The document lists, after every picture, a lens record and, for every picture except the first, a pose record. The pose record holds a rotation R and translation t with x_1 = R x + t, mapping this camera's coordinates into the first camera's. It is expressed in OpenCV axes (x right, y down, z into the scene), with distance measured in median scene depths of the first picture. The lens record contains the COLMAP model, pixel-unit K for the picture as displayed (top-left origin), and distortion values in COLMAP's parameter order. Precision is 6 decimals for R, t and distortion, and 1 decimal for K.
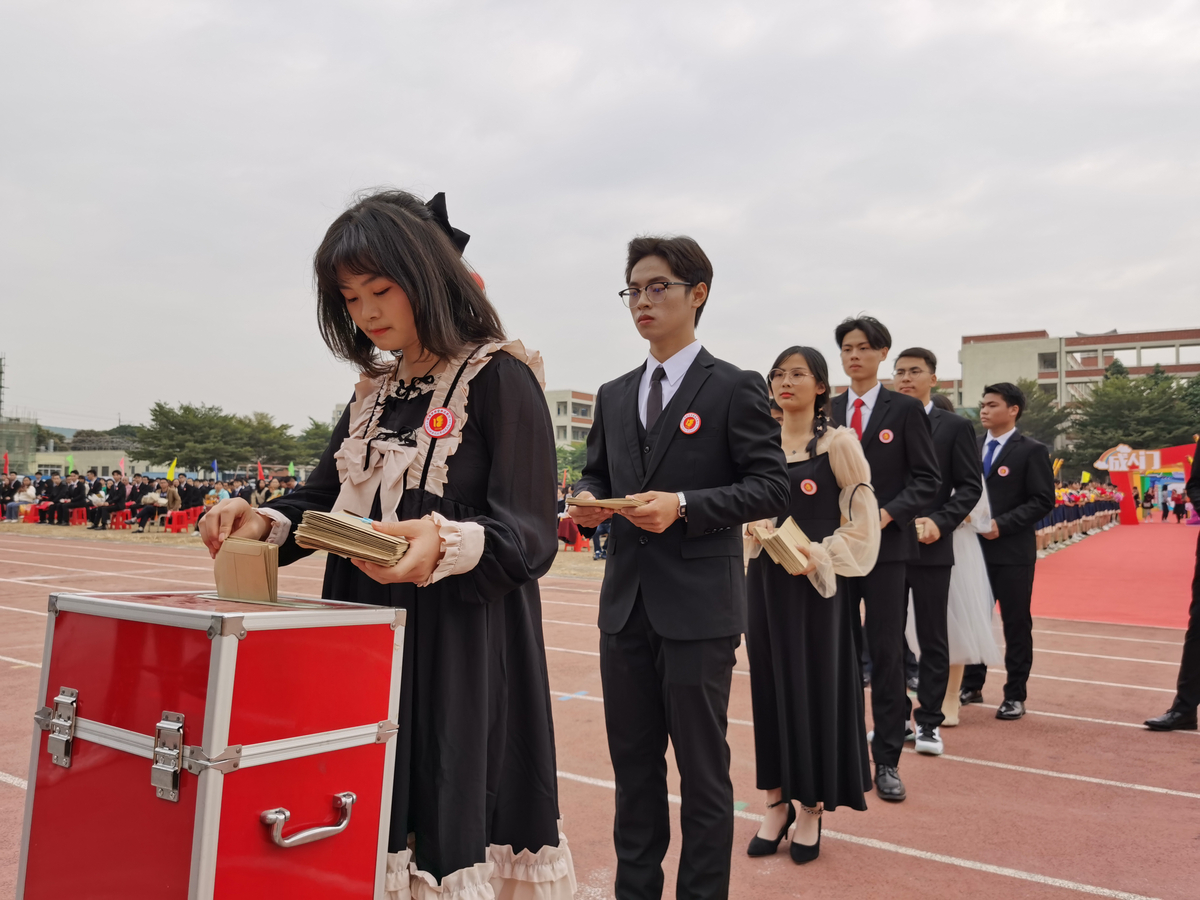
lens RADIAL K [[916.7, 0, 600.0], [0, 916.7, 450.0], [0, 0, 1]] dist [-0.000833, -0.000363]
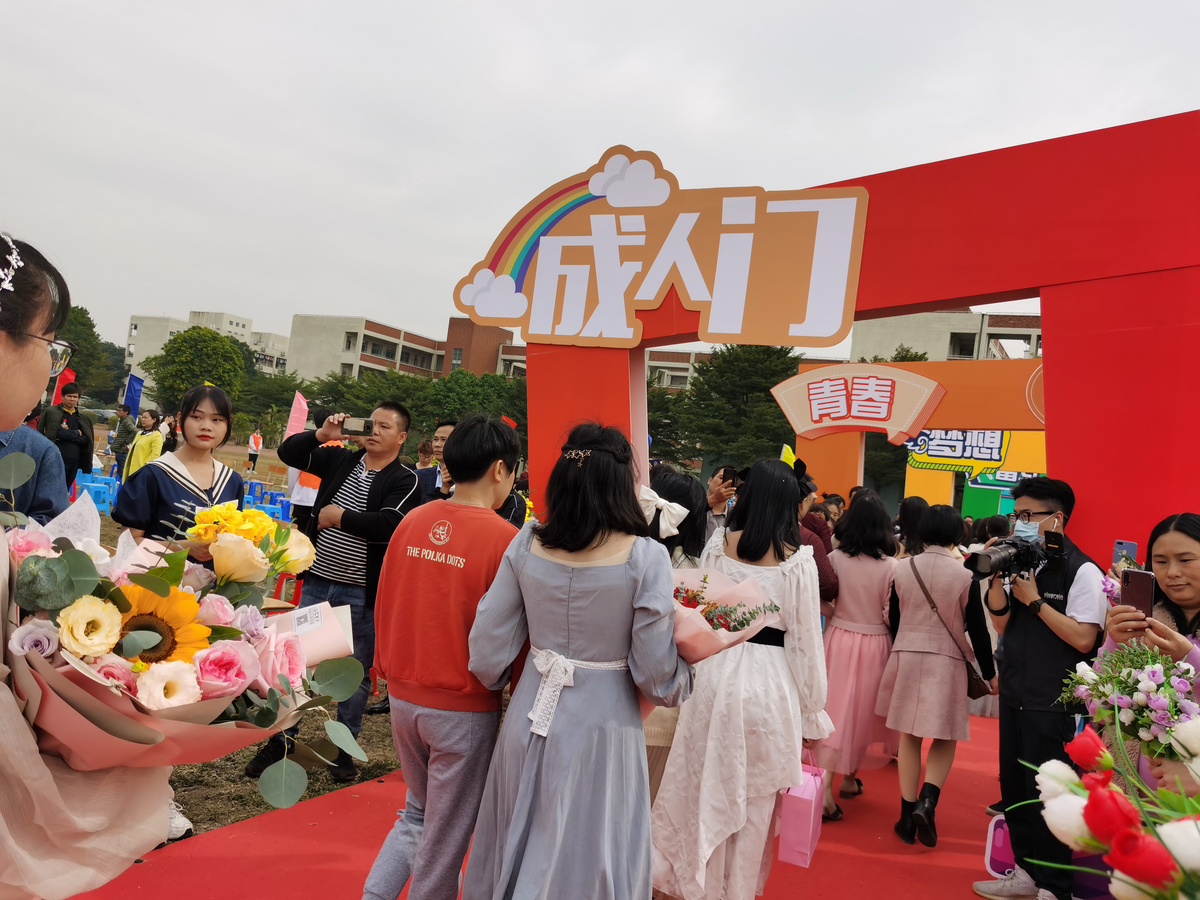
lens RADIAL K [[916.7, 0, 600.0], [0, 916.7, 450.0], [0, 0, 1]] dist [-0.000833, -0.000363]
pose [[0.991754, 0.121756, 0.039982, 0.216009], [-0.122370, 0.992396, 0.013275, 0.013584], [-0.038061, -0.018058, 0.999112, 0.331773]]
